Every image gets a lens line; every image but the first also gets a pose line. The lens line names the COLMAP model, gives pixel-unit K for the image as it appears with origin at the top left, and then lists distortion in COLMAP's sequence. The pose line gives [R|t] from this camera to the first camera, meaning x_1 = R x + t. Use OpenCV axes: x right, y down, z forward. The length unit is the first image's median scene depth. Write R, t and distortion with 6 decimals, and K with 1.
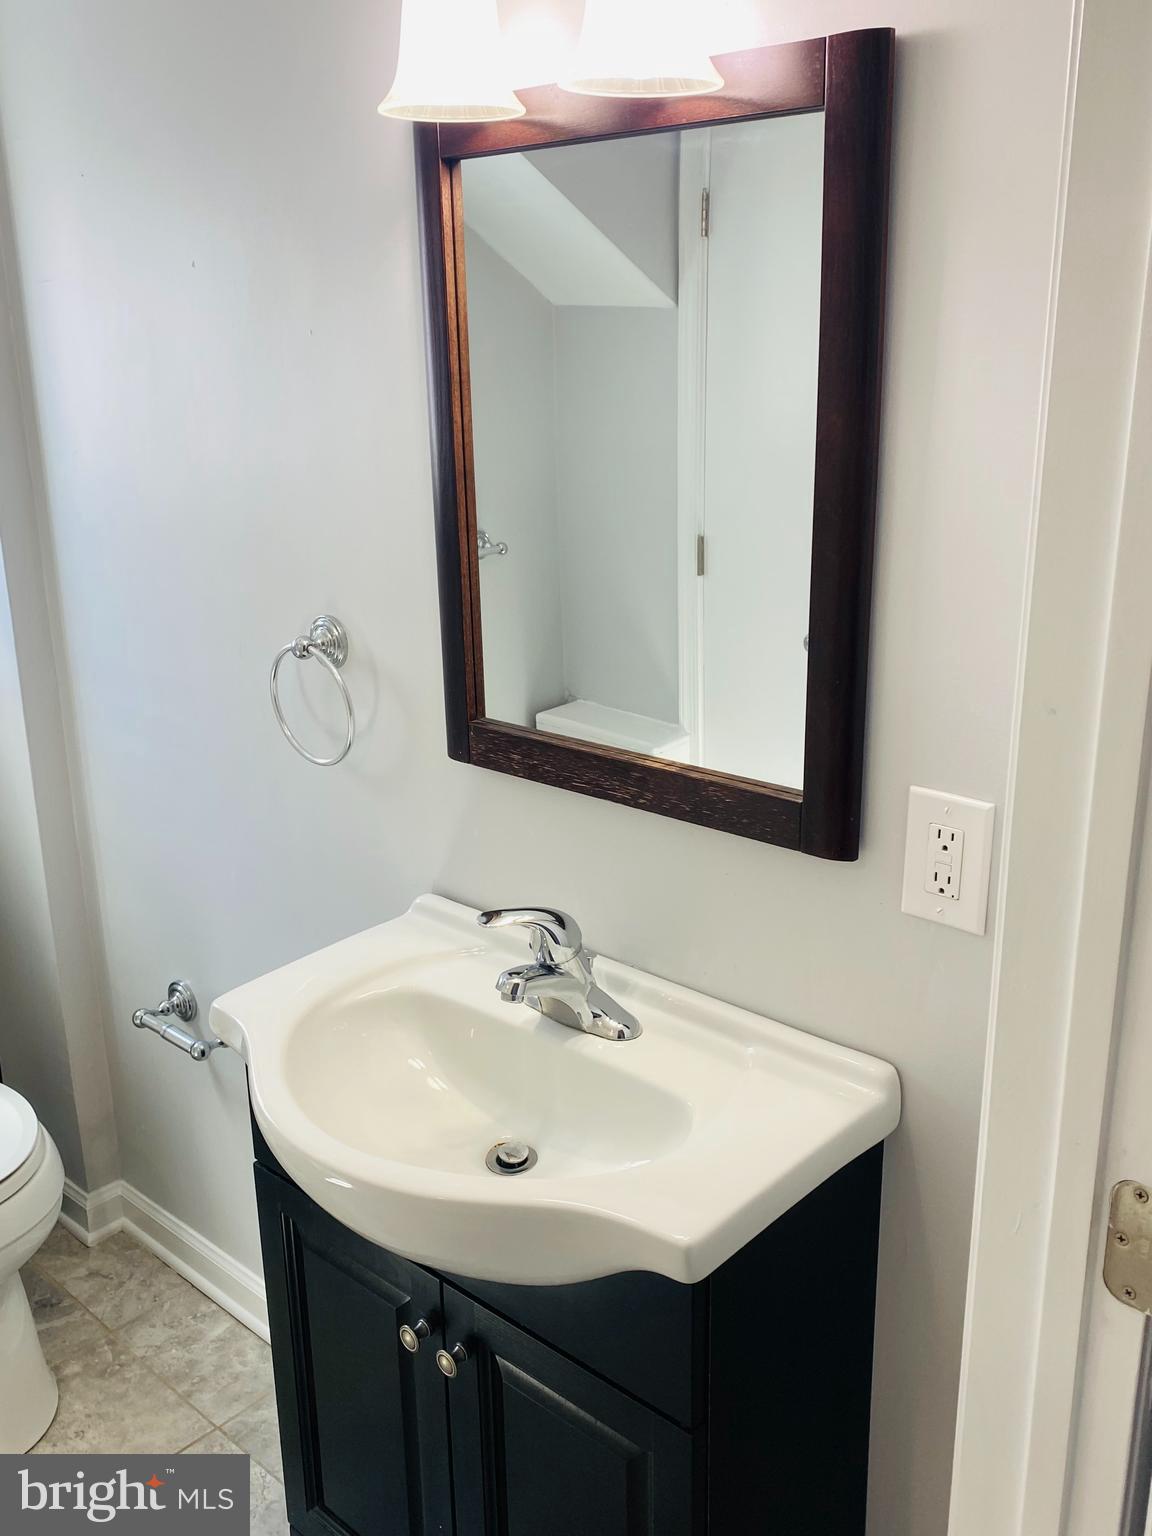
lens RADIAL K [[1382.4, 0, 575.9], [0, 1382.4, 774.5], [0, 0, 1]] dist [0.097689, -0.042822]
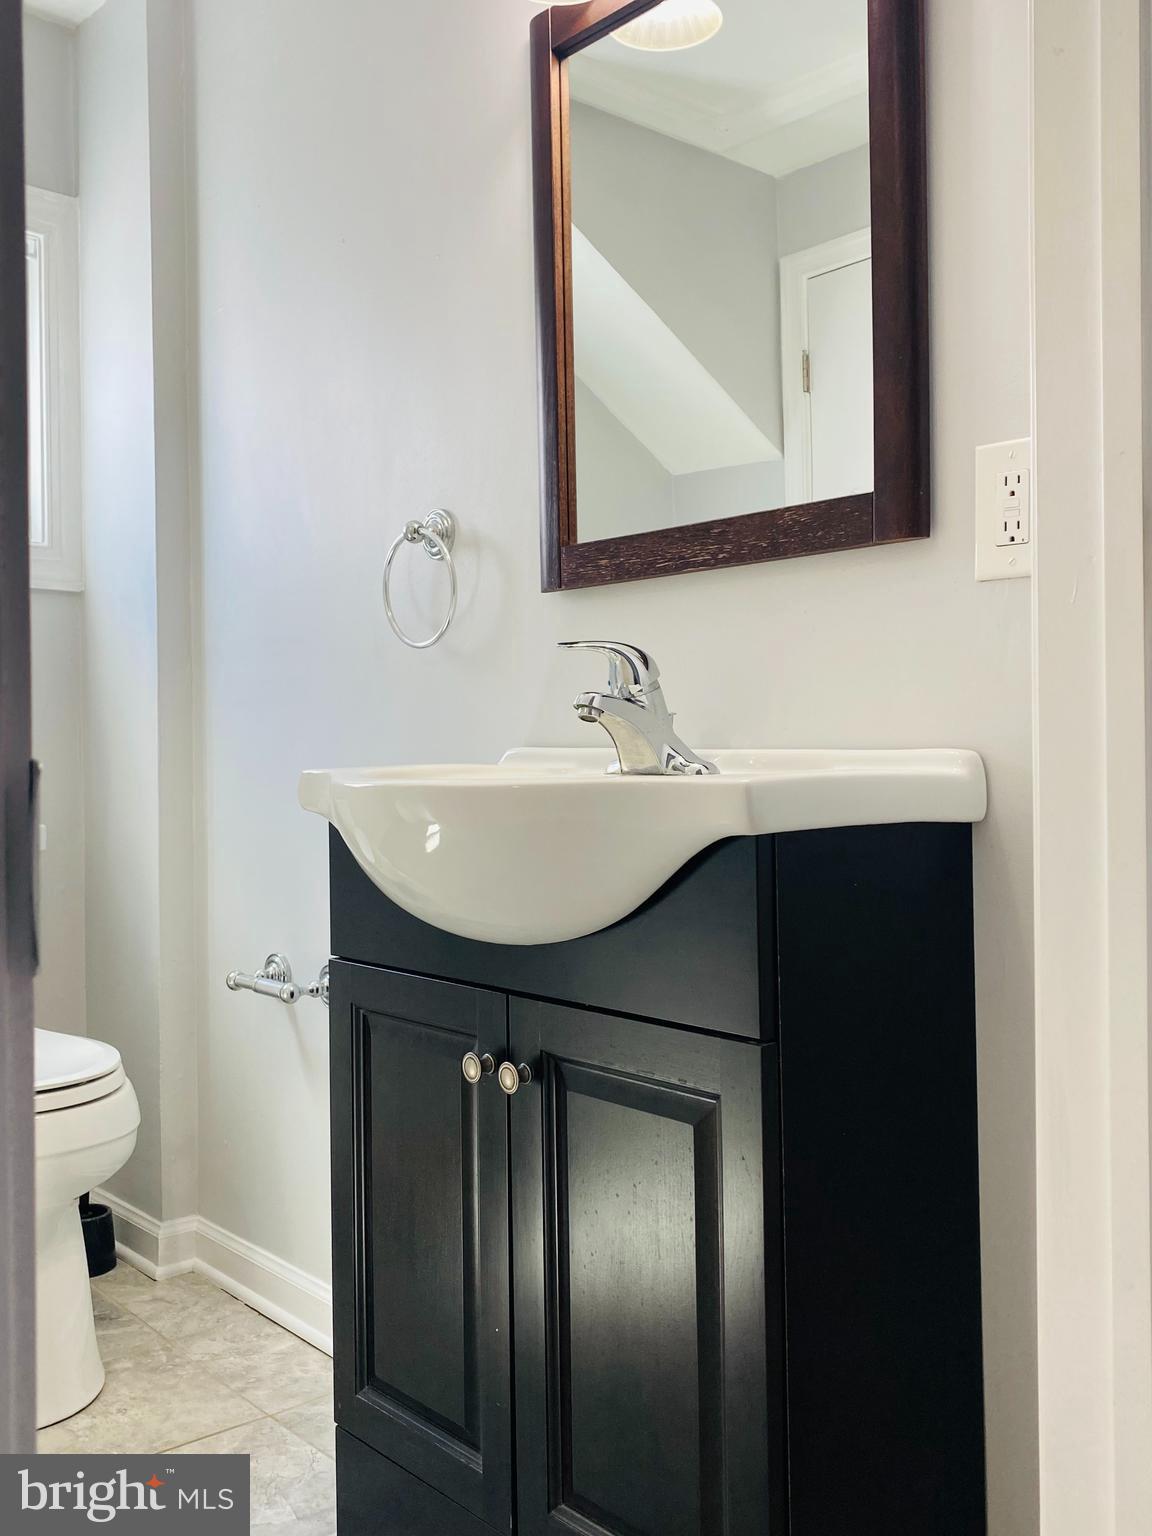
lens RADIAL K [[1382.4, 0, 586.7], [0, 1382.4, 777.9], [0, 0, 1]] dist [0.097689, -0.042822]
pose [[0.995575, 0.001509, -0.093961, 0.030174], [-0.030332, 0.951516, -0.306100, 0.330014], [0.088944, 0.307595, 0.947351, 0.039796]]
